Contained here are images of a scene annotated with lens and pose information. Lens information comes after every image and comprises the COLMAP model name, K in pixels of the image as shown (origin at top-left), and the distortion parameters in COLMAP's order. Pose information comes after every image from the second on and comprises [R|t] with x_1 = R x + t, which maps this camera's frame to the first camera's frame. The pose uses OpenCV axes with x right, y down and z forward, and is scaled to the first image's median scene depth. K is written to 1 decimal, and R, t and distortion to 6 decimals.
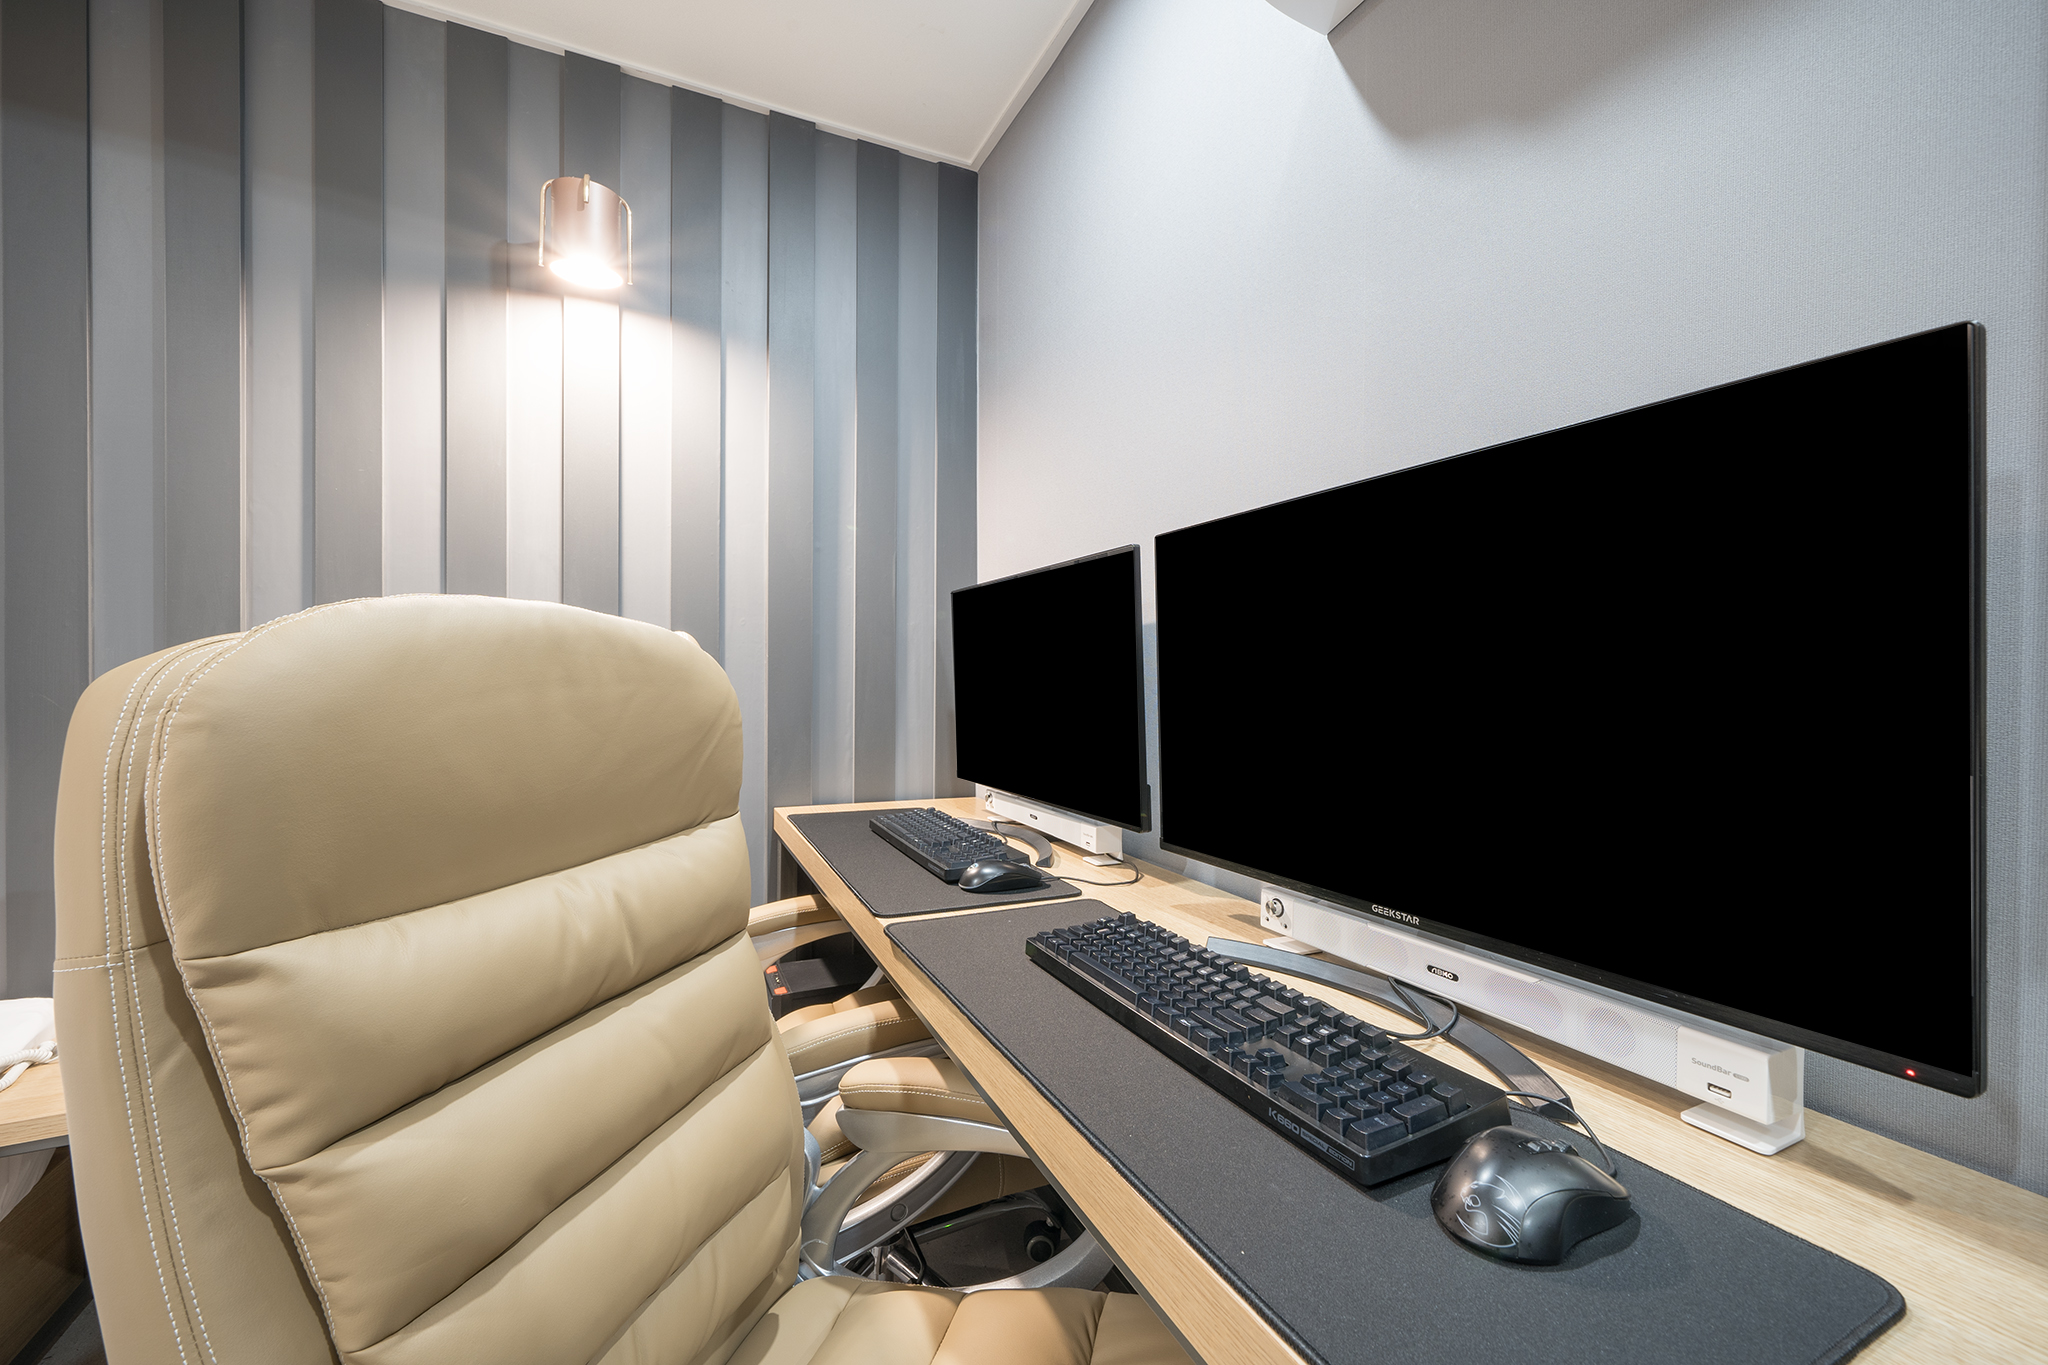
lens RADIAL K [[808.2, 0, 1034.6], [0, 808.2, 668.7], [0, 0, 1]] dist [-0.003108, 0.000240]
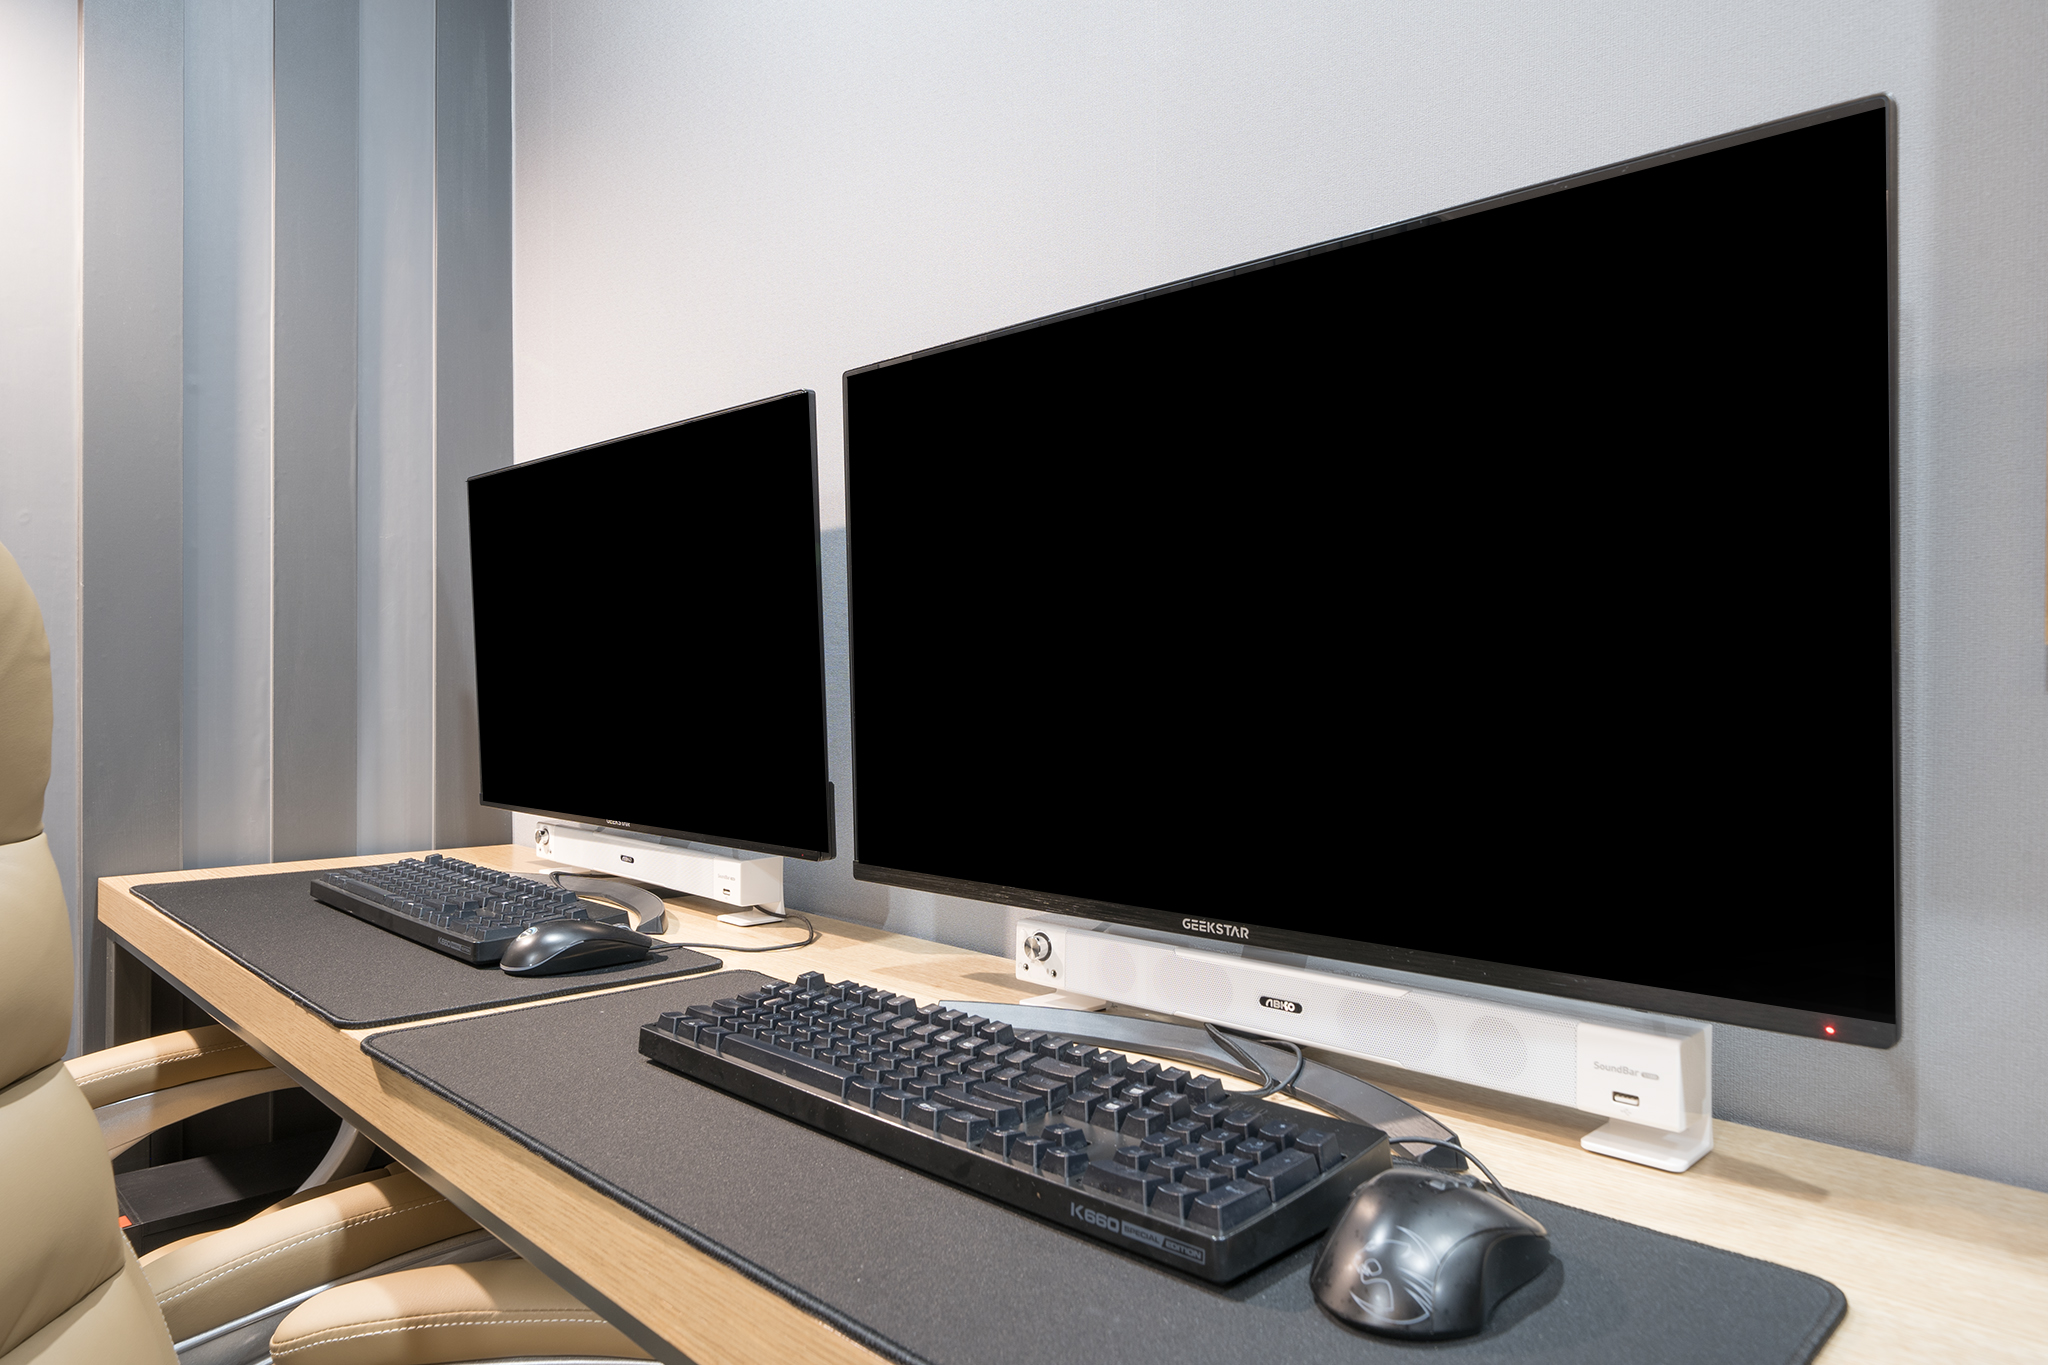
lens RADIAL K [[1267.0, 0, 1026.9], [0, 1267.0, 693.7], [0, 0, 1]] dist [0.009750, -0.010363]
pose [[0.942367, -0.005873, 0.334530, -0.056623], [0.006606, 0.999978, -0.001053, 0.105606], [-0.334516, 0.003203, 0.942385, 0.048317]]
